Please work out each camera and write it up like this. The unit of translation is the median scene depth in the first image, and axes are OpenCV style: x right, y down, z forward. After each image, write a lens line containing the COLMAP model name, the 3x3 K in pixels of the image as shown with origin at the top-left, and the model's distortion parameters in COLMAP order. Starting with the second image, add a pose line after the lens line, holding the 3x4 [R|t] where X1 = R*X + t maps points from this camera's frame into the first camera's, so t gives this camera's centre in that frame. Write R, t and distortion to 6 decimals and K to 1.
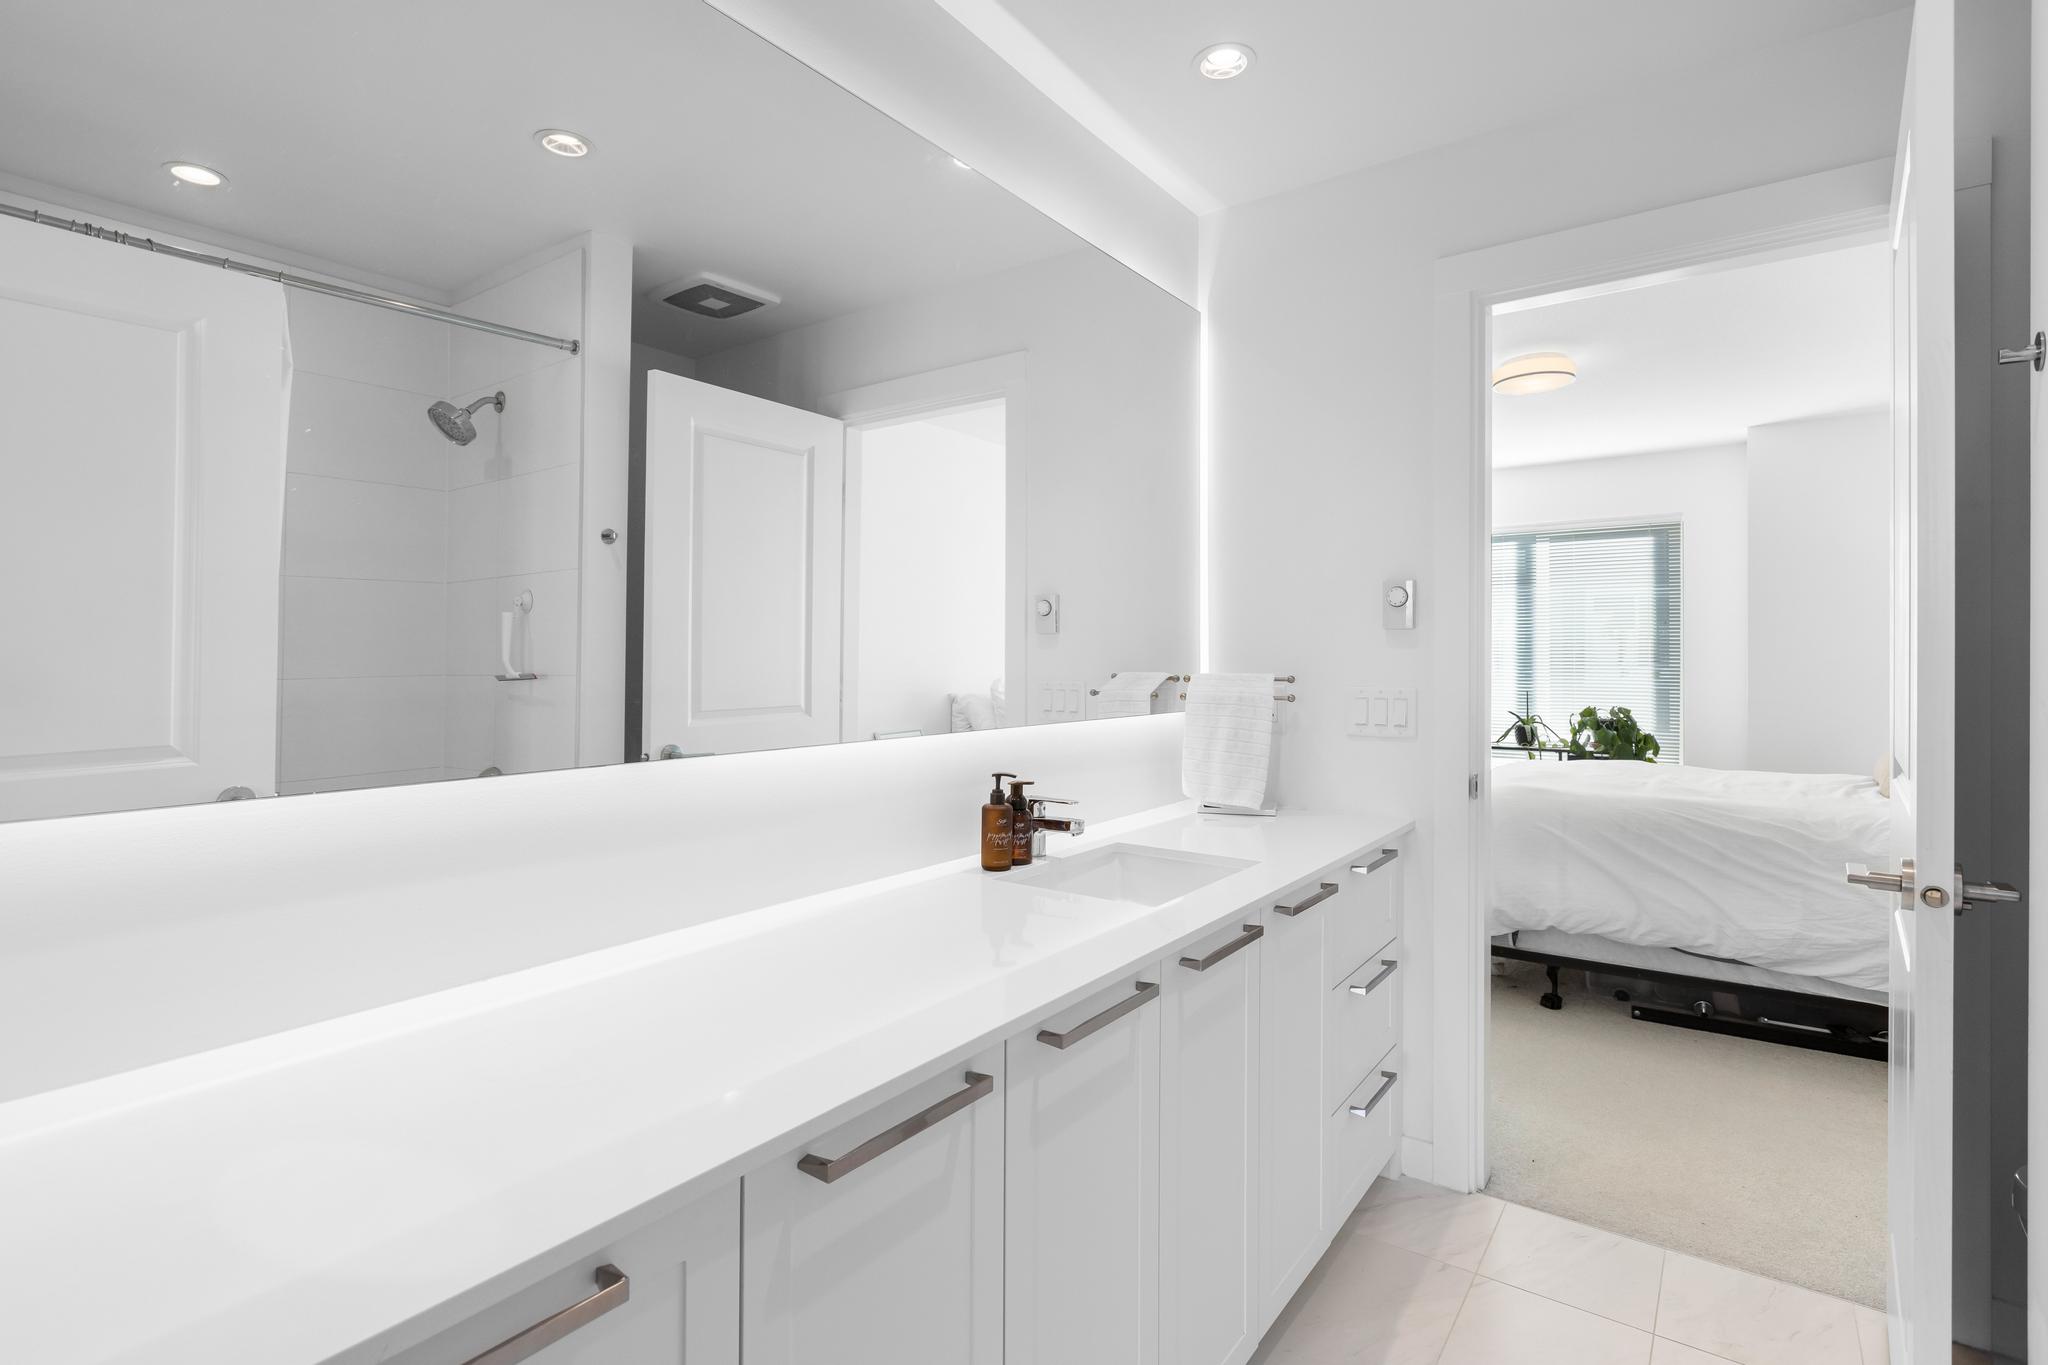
lens RADIAL K [[971.1, 0, 1023.8], [0, 971.1, 650.4], [0, 0, 1]] dist [-0.002286, -0.001524]
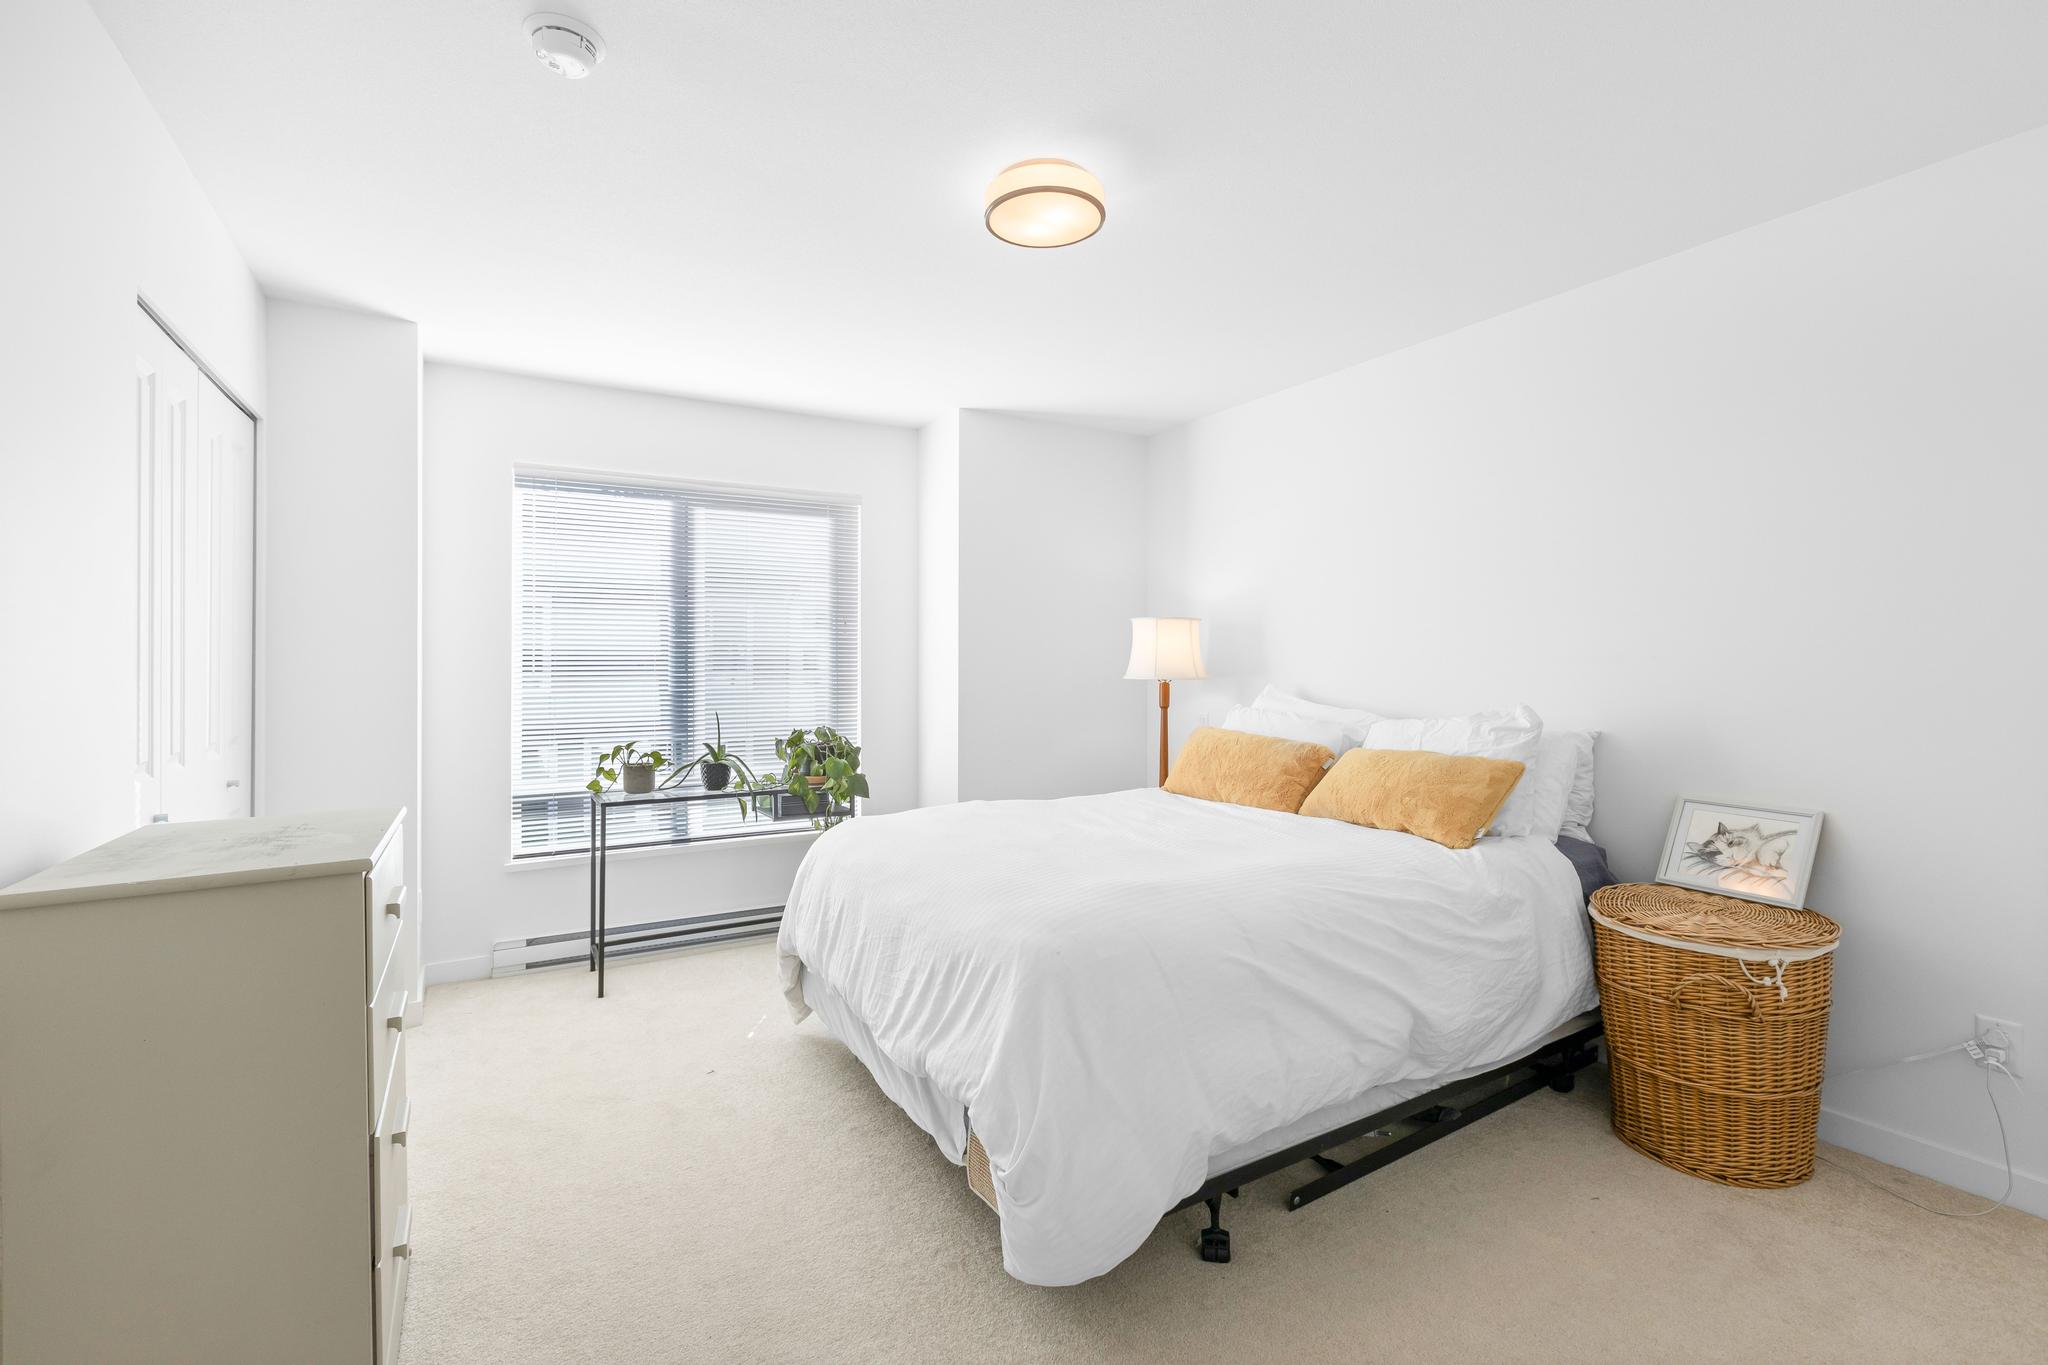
lens RADIAL K [[920.1, 0, 1020.3], [0, 920.1, 652.6], [0, 0, 1]] dist [0.001369, 0.000192]
pose [[0.375527, 0.001410, 0.926810, -0.033623], [-0.002484, 0.999997, -0.000515, -0.002874], [-0.926808, -0.002109, 0.375529, 0.957771]]
